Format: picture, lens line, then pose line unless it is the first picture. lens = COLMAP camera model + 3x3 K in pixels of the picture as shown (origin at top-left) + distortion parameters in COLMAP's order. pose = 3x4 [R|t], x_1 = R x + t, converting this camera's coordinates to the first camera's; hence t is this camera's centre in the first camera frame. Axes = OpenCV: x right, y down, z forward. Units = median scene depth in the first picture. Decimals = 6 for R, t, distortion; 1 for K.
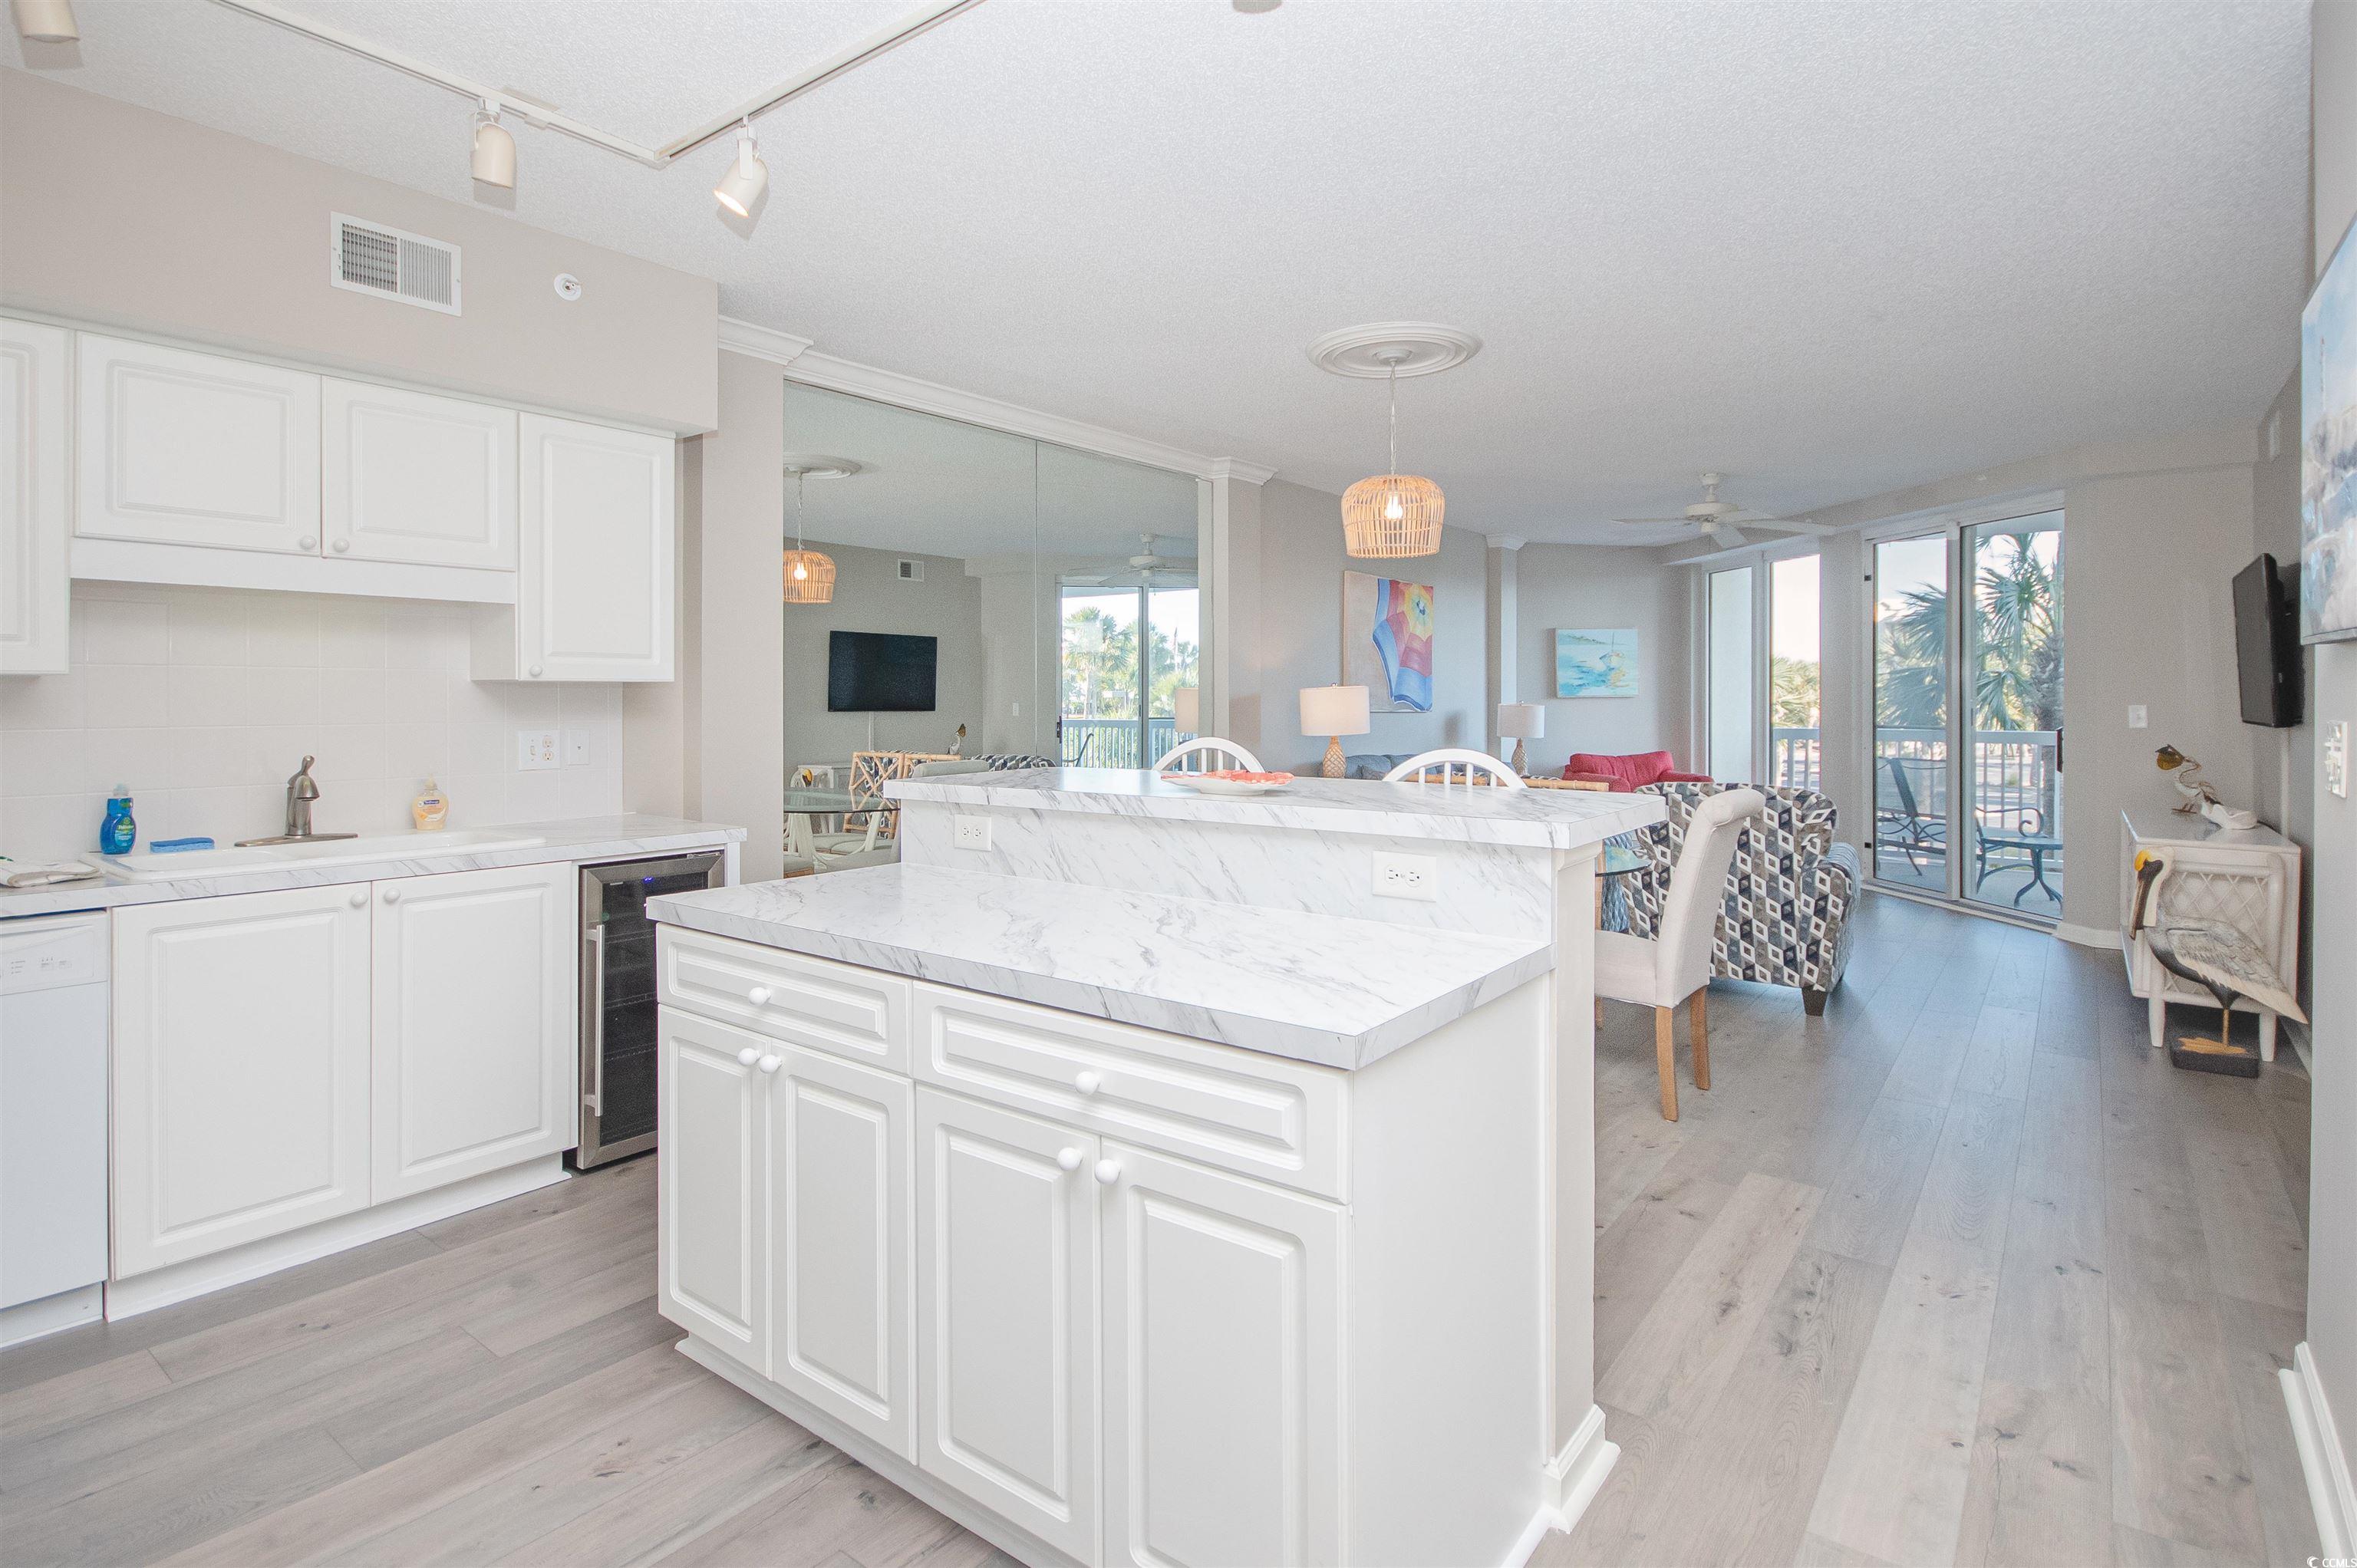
lens RADIAL K [[1165.7, 0, 1184.2], [0, 1165.7, 699.4], [0, 0, 1]] dist [0.005887, 0.000906]
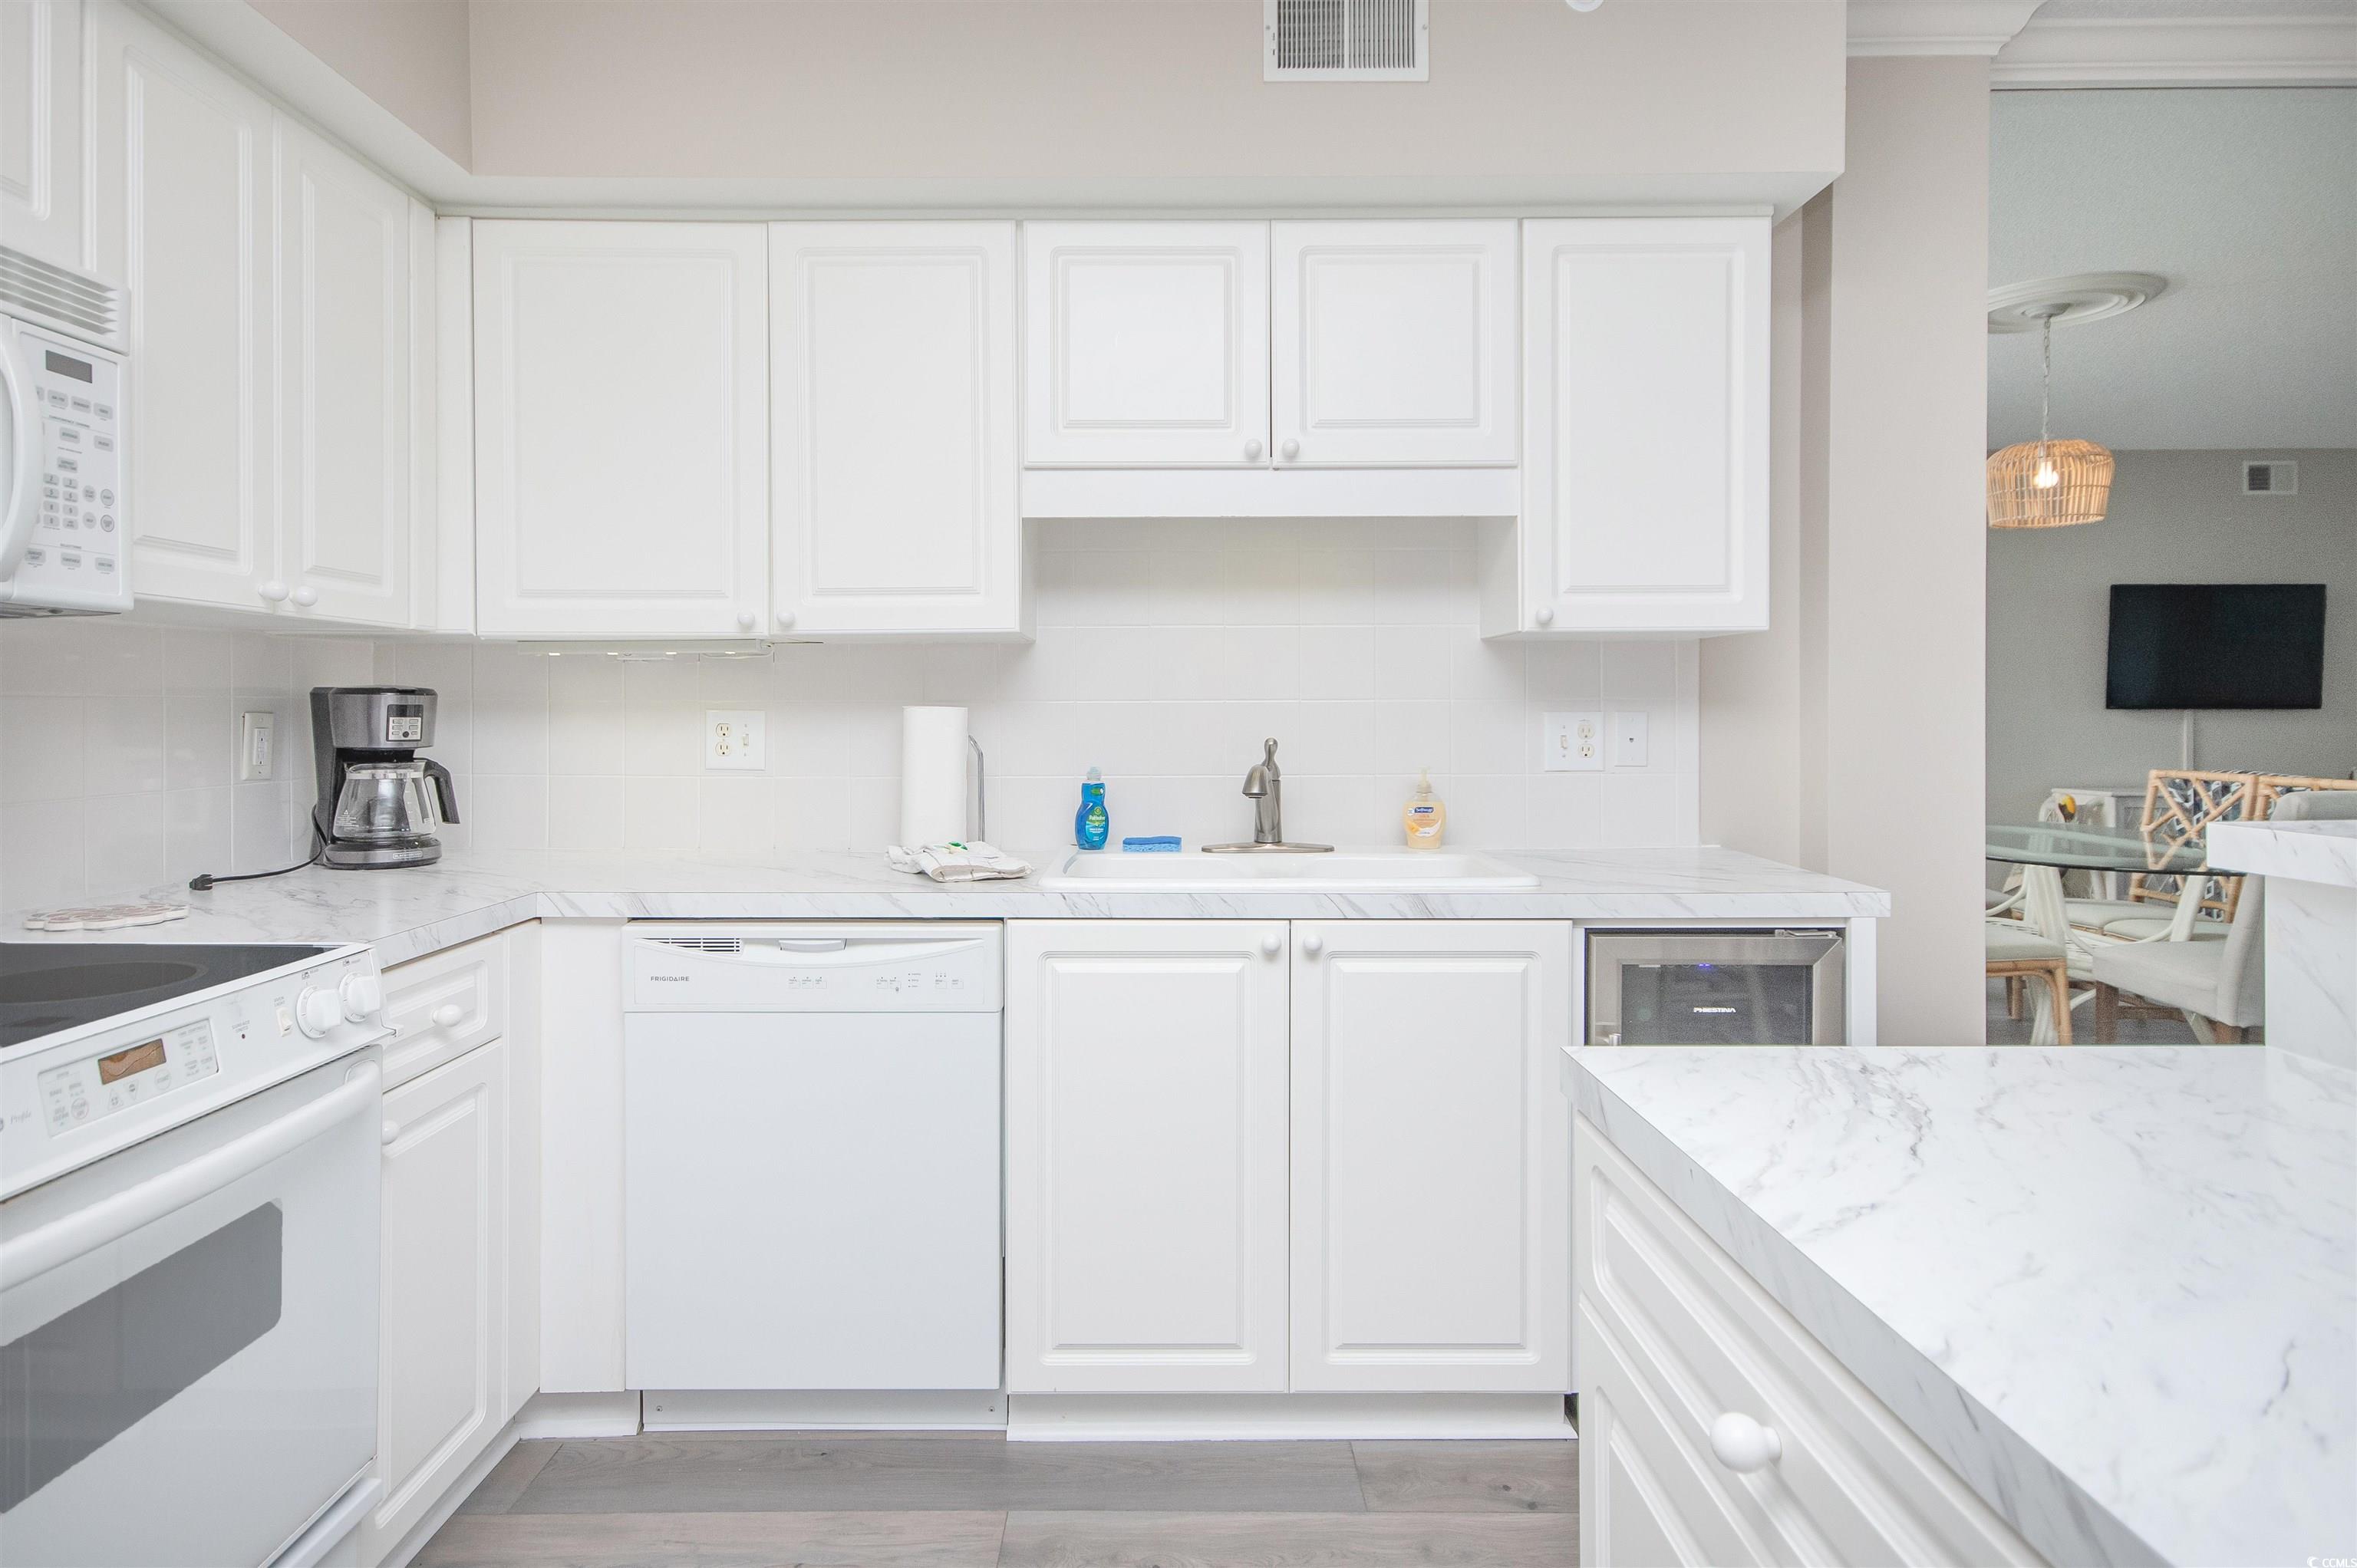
lens RADIAL K [[1347.1, 0, 1159.5], [0, 1347.1, 716.1], [0, 0, 1]] dist [0.005658, 0.001416]
pose [[0.610068, 0.004445, -0.792337, -0.069593], [0.002371, 0.999970, 0.007435, 0.018049], [0.792346, -0.006414, 0.610039, 0.276702]]
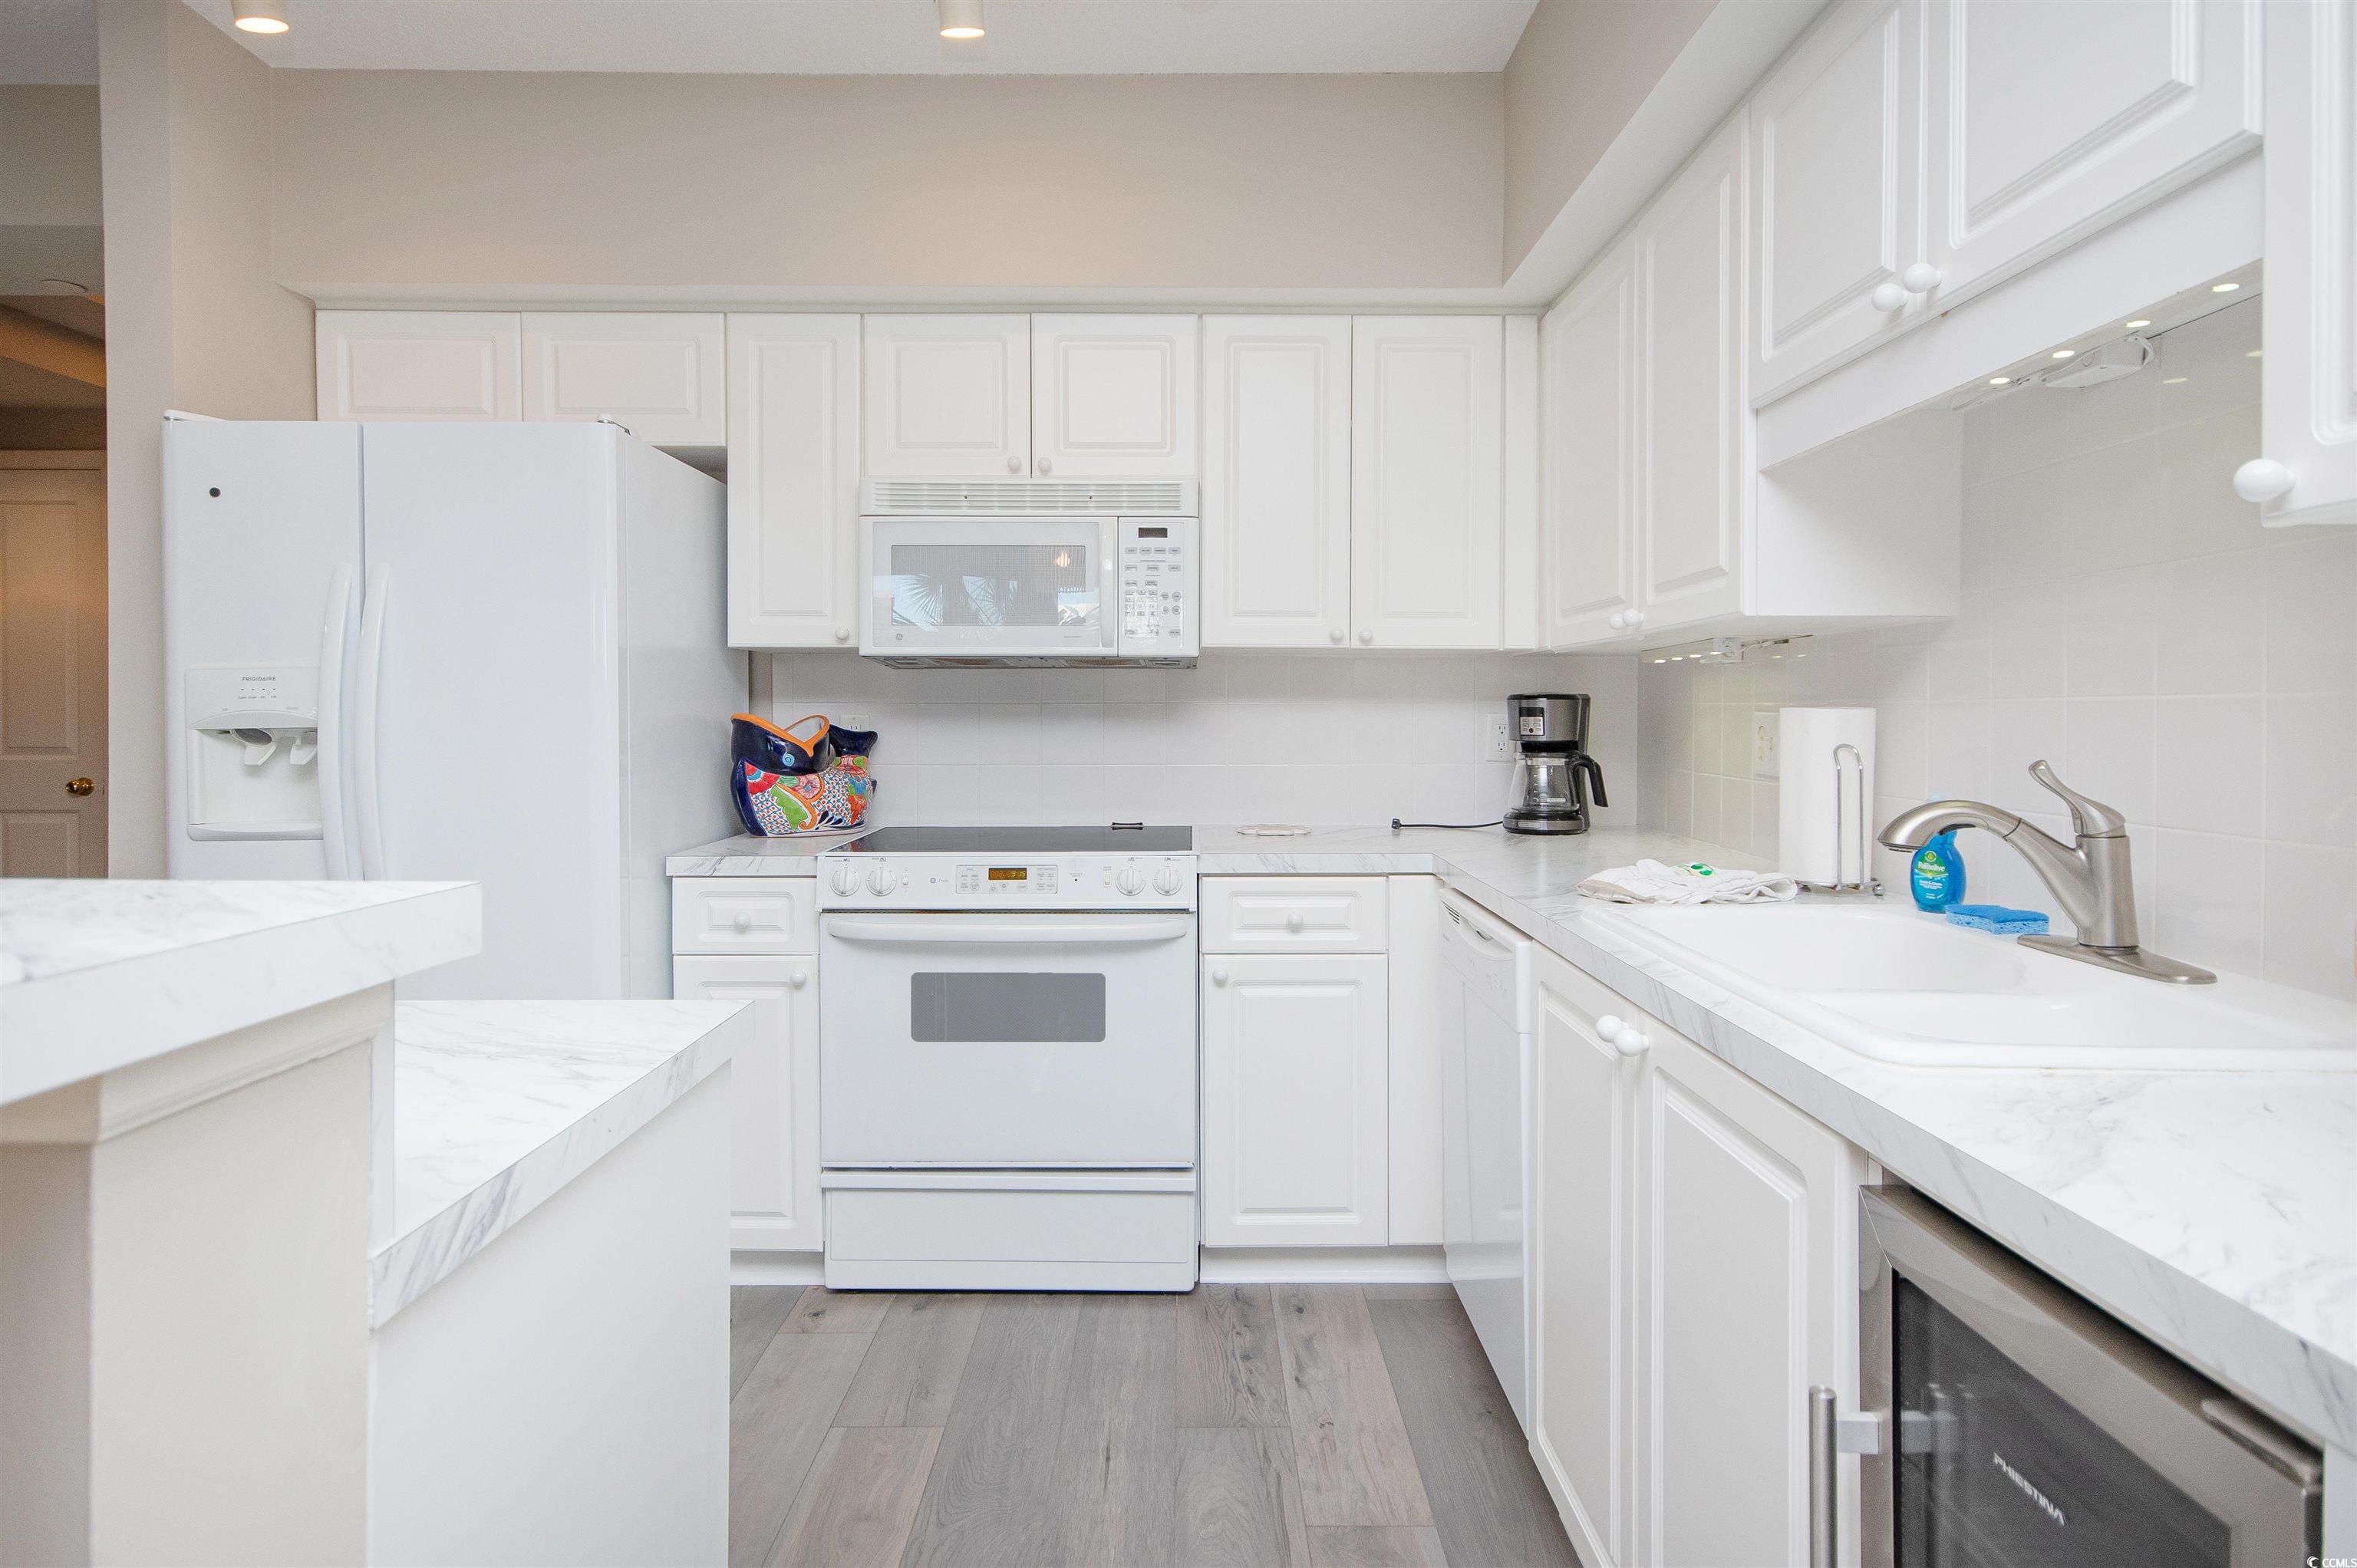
lens RADIAL K [[1369.7, 0, 1183.0], [0, 1369.7, 707.0], [0, 0, 1]] dist [-0.006053, 0.000516]
pose [[-0.787524, -0.003378, -0.616275, -0.107858], [-0.000936, 0.999990, -0.004286, 0.019737], [0.616284, -0.002798, -0.787519, 0.791950]]
